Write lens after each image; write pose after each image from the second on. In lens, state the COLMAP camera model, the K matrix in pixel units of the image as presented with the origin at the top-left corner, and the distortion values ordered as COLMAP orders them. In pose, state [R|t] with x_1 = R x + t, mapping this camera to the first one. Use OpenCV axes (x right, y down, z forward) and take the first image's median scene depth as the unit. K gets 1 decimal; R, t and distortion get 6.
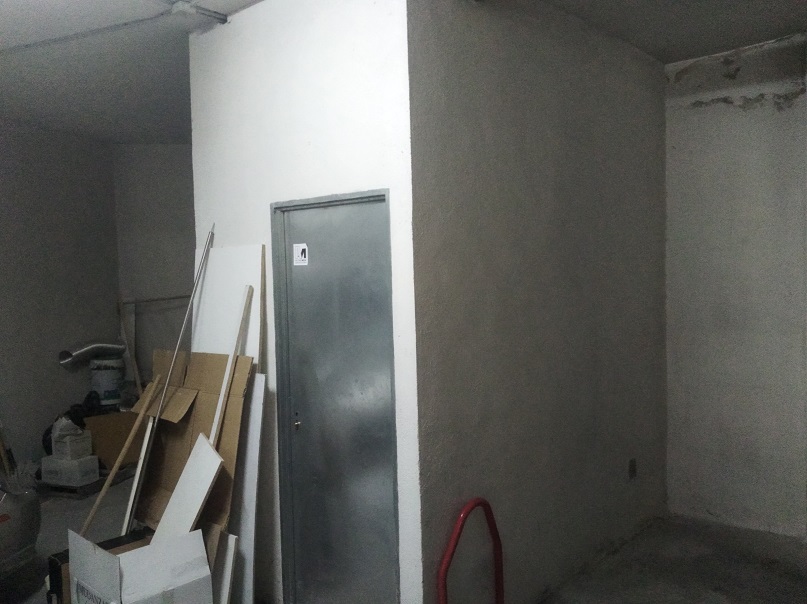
lens RADIAL K [[689.6, 0, 382.3], [0, 689.6, 303.3], [0, 0, 1]] dist [-0.010189, -0.004942]
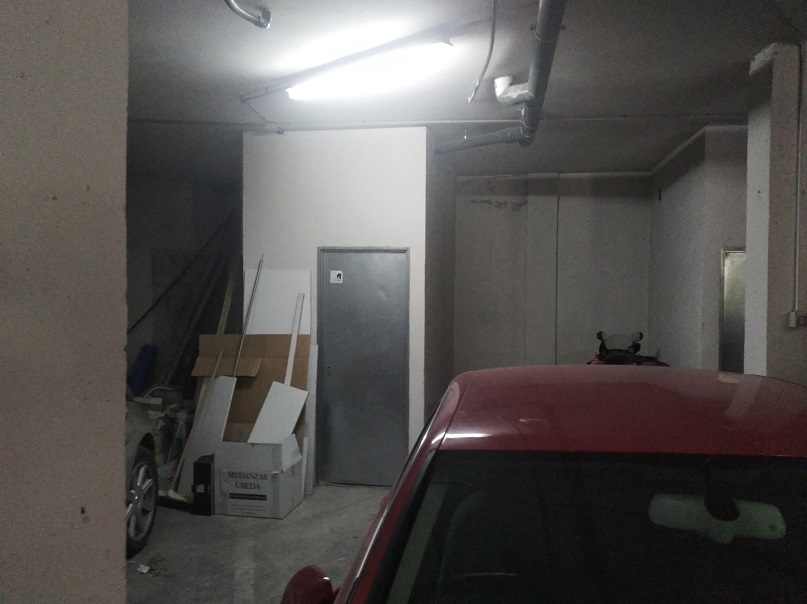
lens RADIAL K [[672.5, 0, 393.3], [0, 672.5, 305.3], [0, 0, 1]] dist [0.095805, -0.226760]
pose [[0.842812, 0.015119, 0.537995, -0.866046], [-0.003724, 0.999745, -0.022261, 0.038630], [-0.538195, 0.016759, 0.842654, -0.508232]]
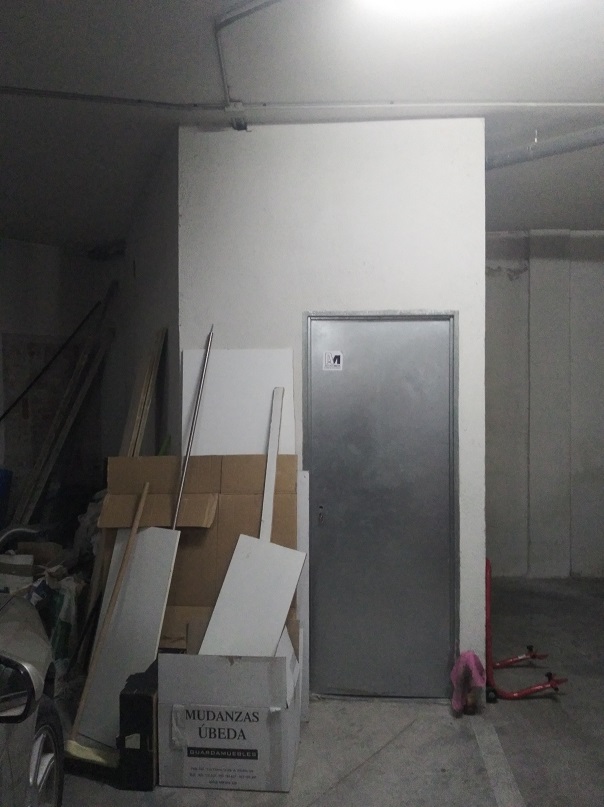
lens RADIAL K [[685.1, 0, 302.0], [0, 685.1, 403.5], [0, 0, 1]] dist [0.017894, -0.001414]
pose [[0.783100, 0.014968, 0.621716, -0.781121], [0.009816, 0.999288, -0.036421, 0.035288], [-0.621819, 0.034624, 0.782396, 0.161281]]
